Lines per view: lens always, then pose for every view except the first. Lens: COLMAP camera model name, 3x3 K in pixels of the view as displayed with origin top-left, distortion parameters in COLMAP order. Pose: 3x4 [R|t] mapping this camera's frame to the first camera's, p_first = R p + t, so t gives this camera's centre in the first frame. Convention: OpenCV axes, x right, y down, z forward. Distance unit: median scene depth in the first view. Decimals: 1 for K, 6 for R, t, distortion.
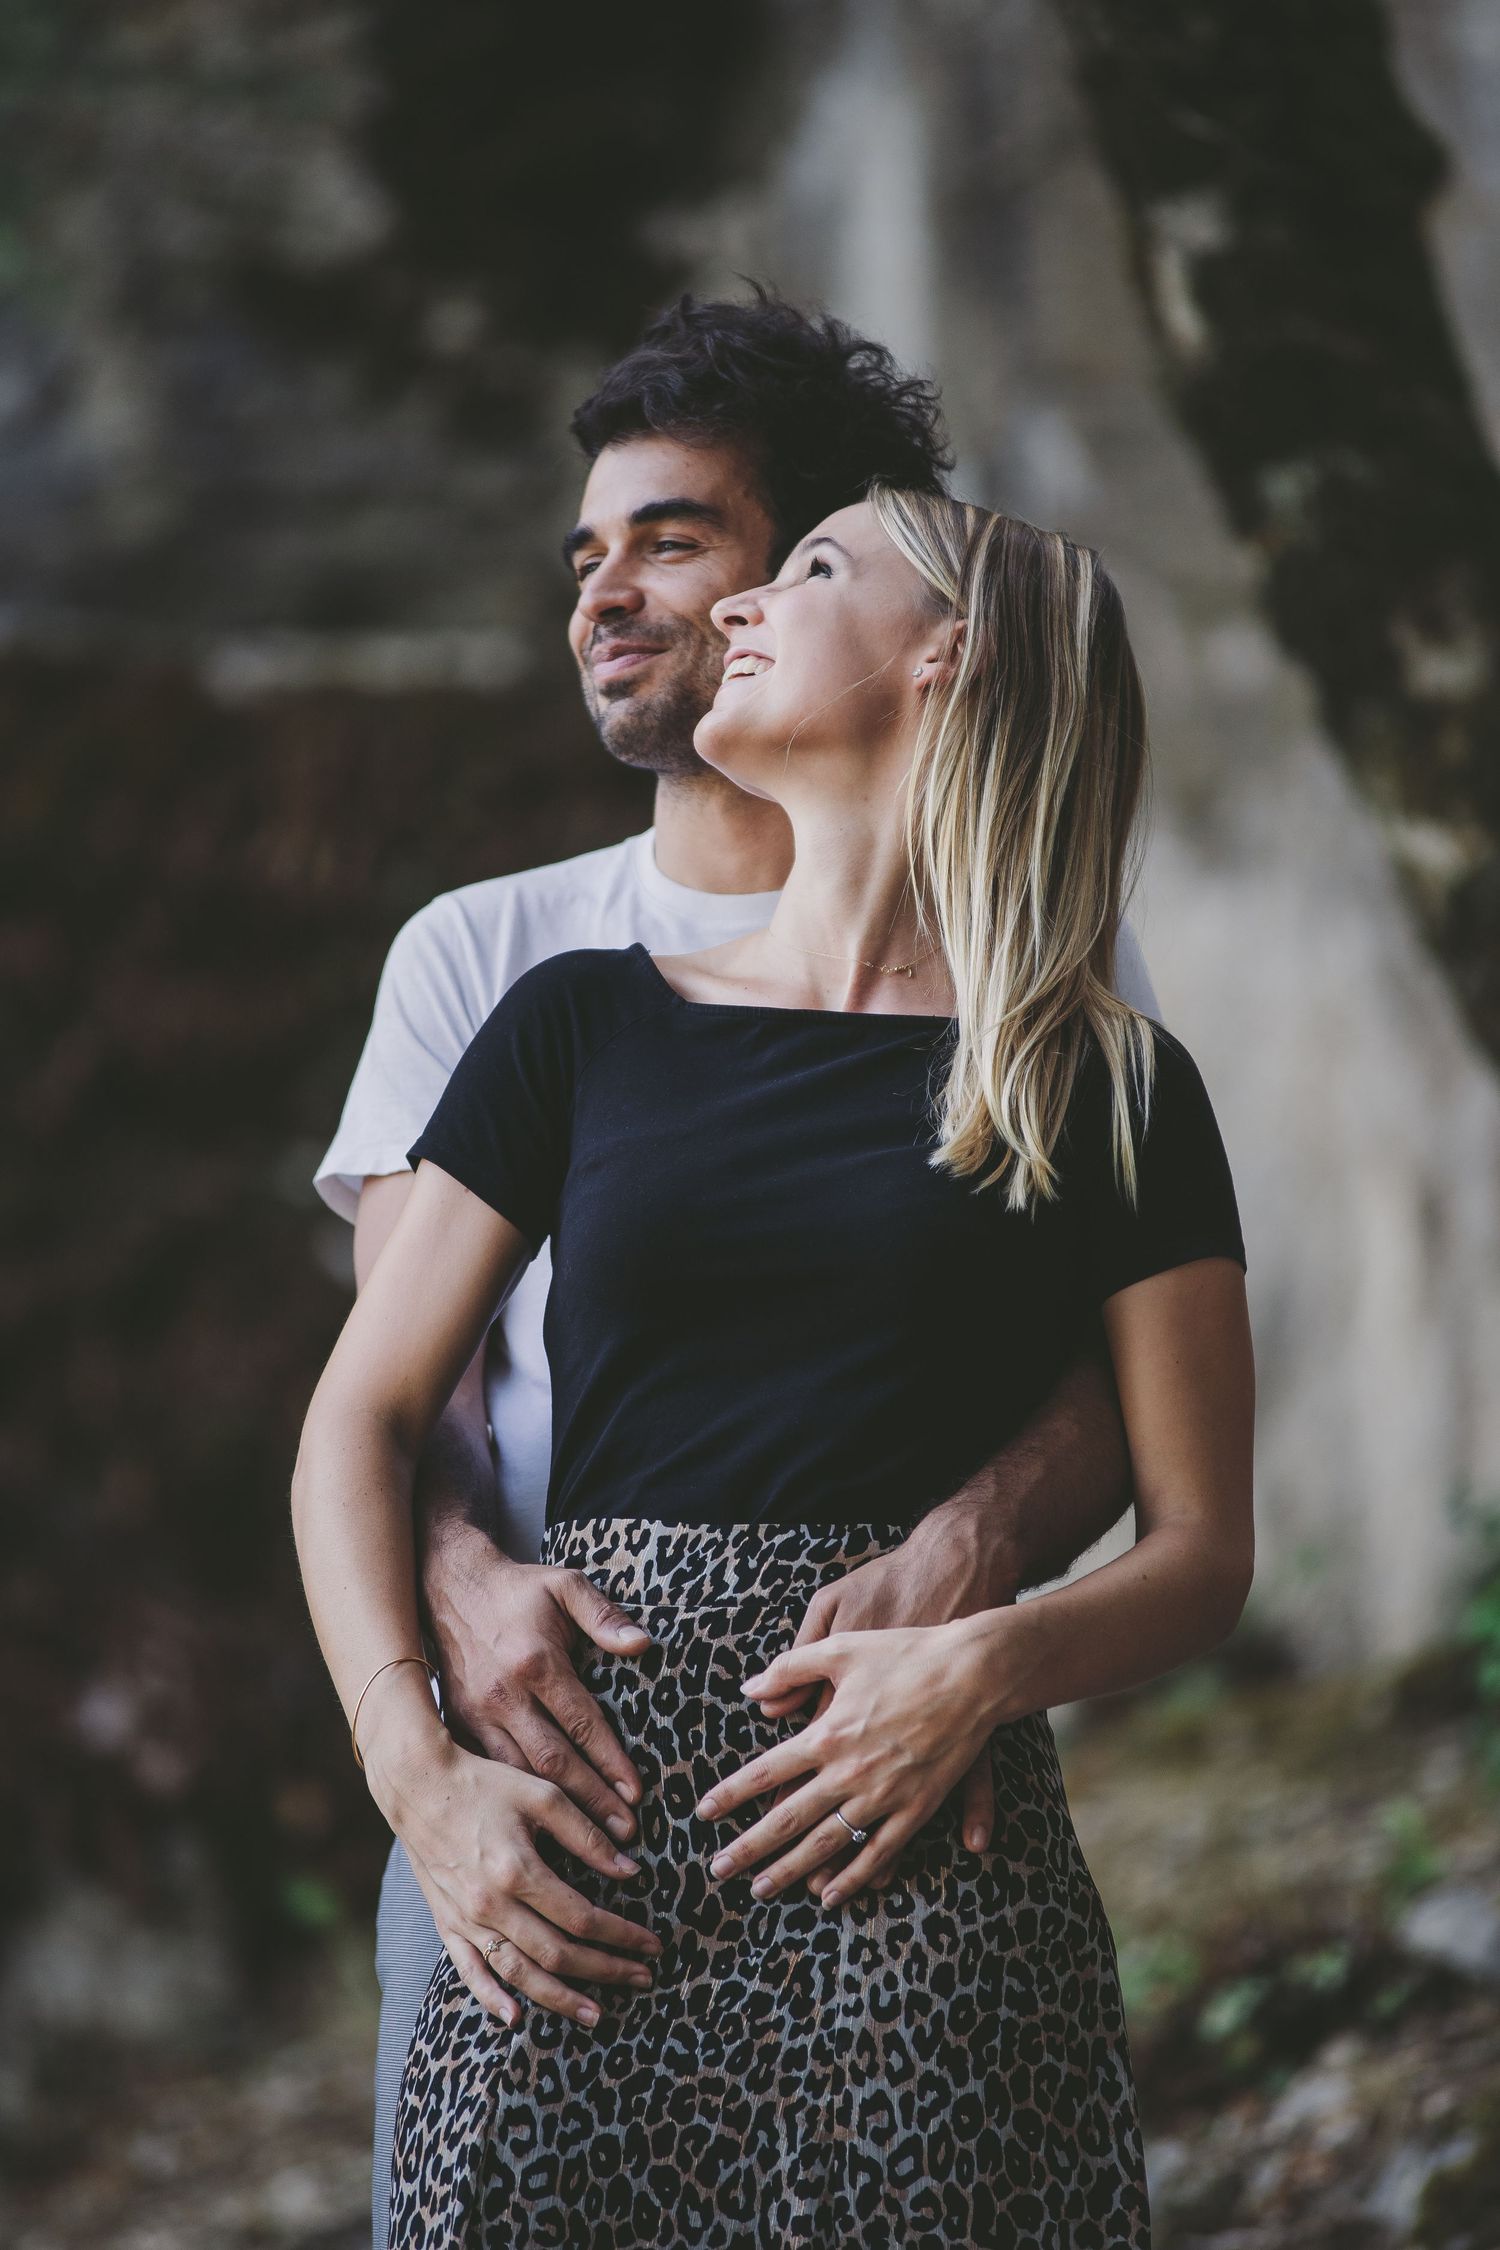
lens RADIAL K [[11741.0, 0, 756.4], [0, 11741.0, 1119.5], [0, 0, 1]] dist [2.320546, 0.000000]
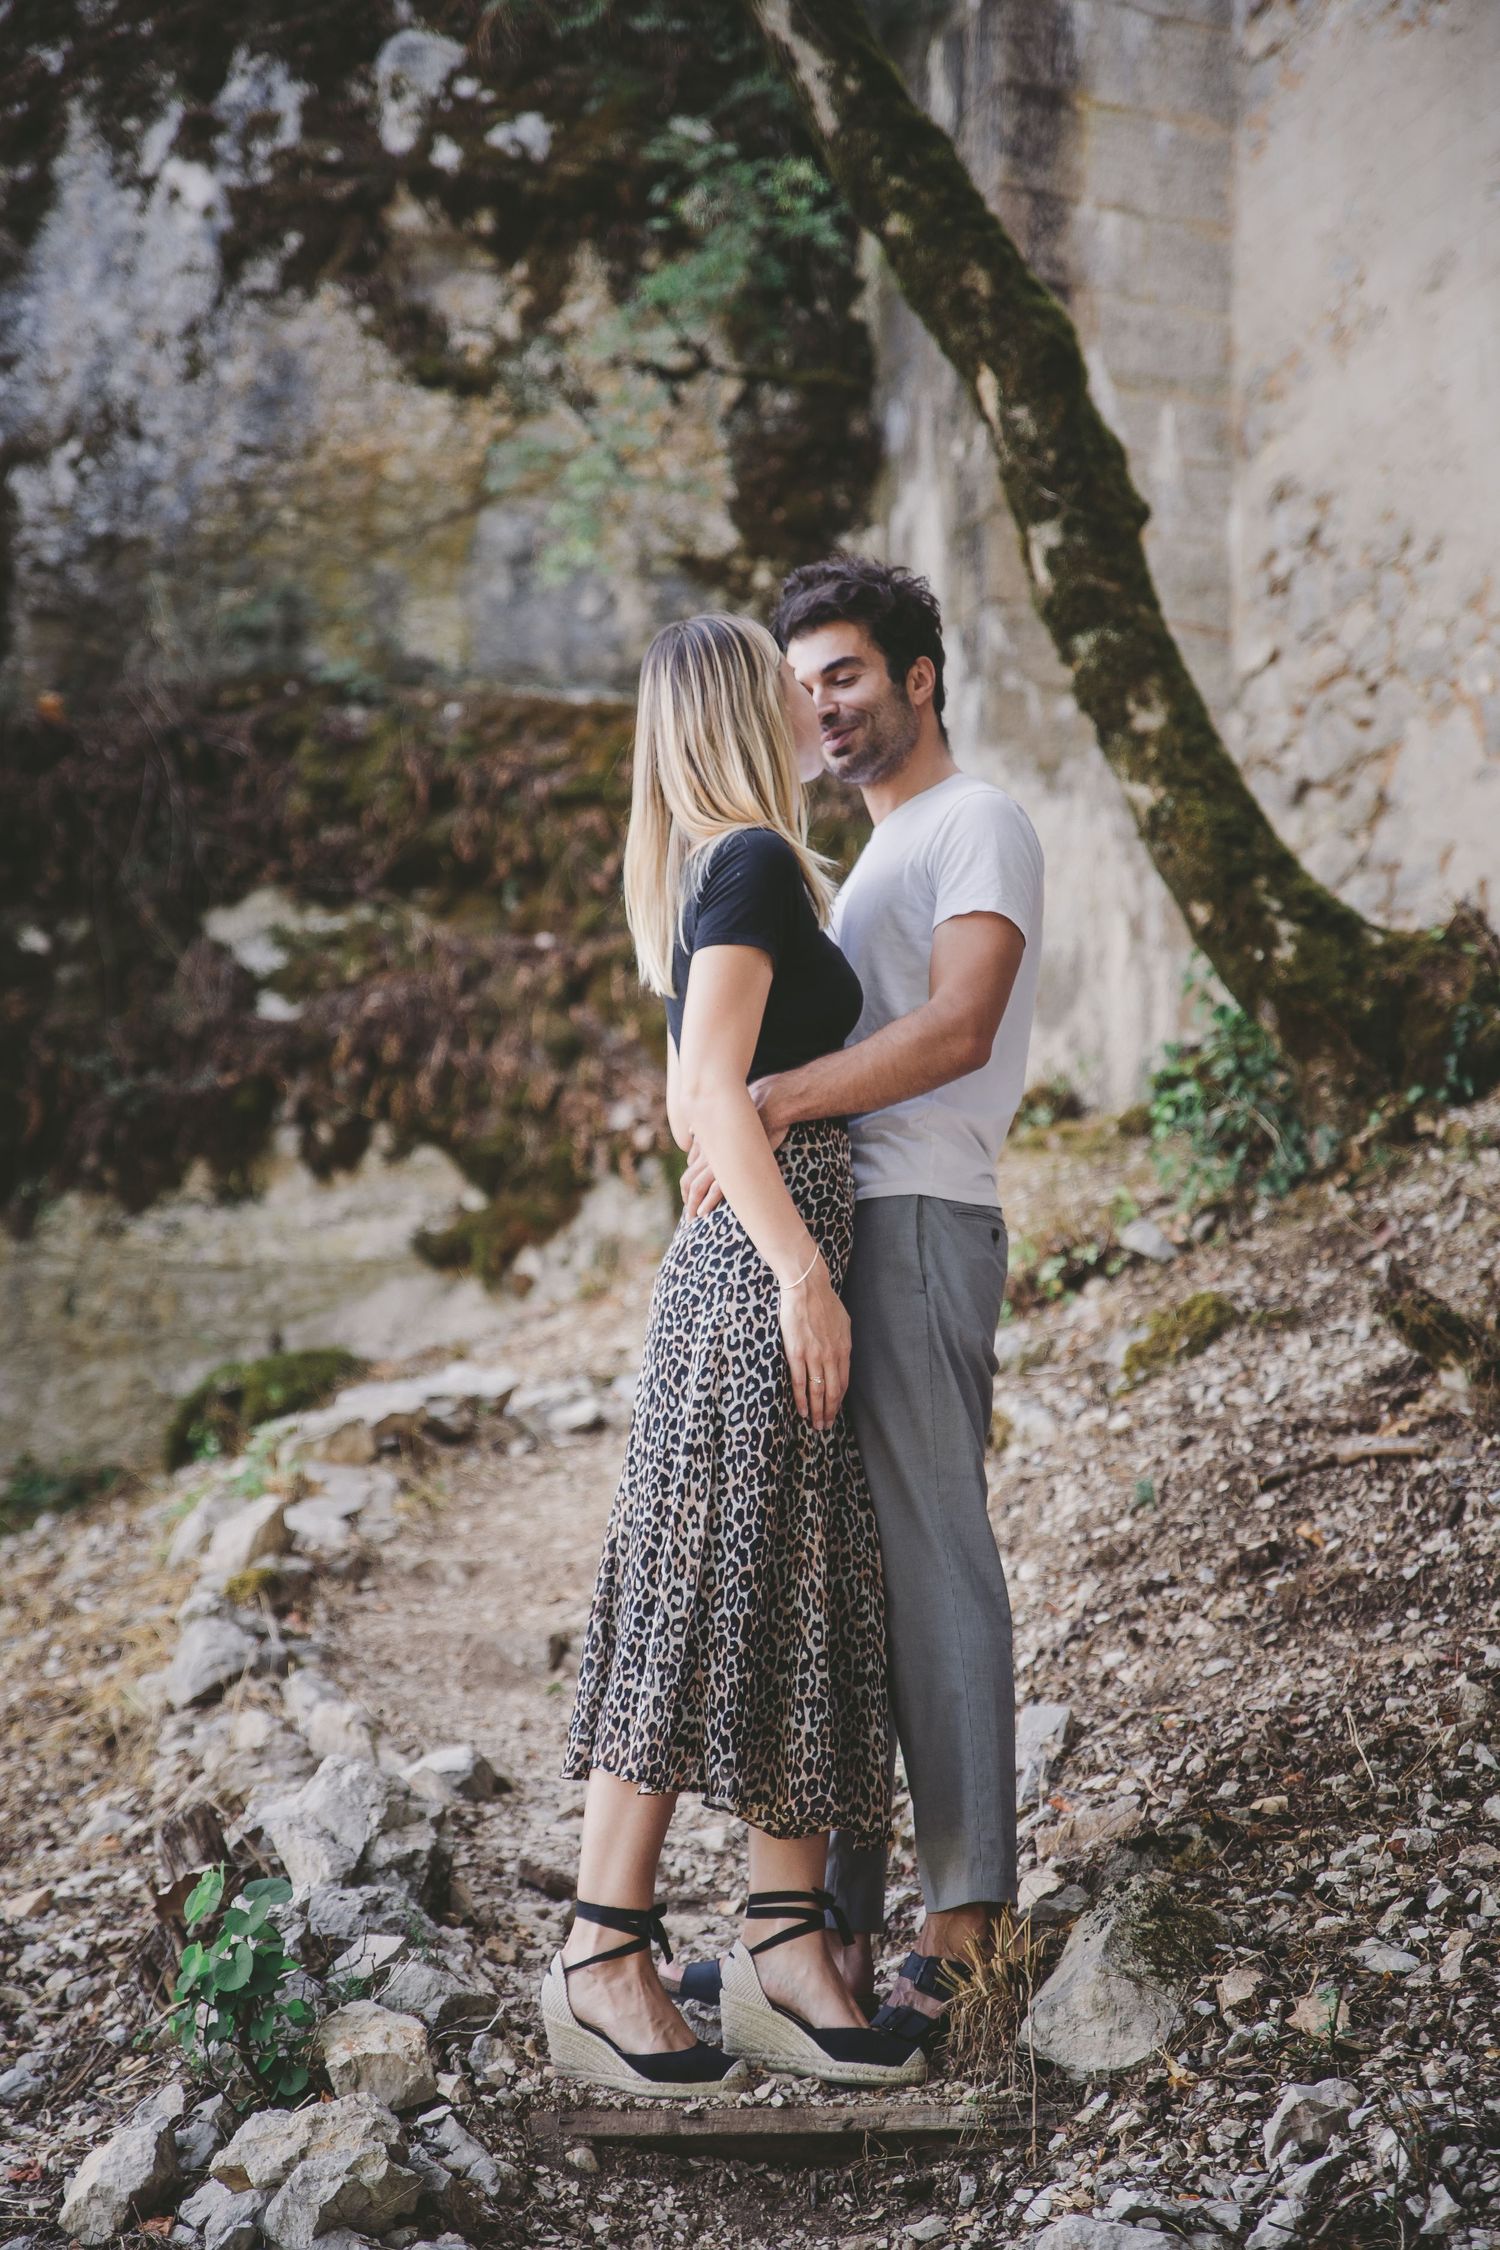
lens RADIAL K [[4246.7, 0, 746.6], [0, 4246.7, 1142.6], [0, 0, 1]] dist [0.208696, 0.000000]
pose [[0.999424, 0.011541, -0.031927, 0.004148], [-0.009462, 0.997872, 0.064510, -0.006452], [0.032604, -0.064170, 0.997406, 0.109726]]
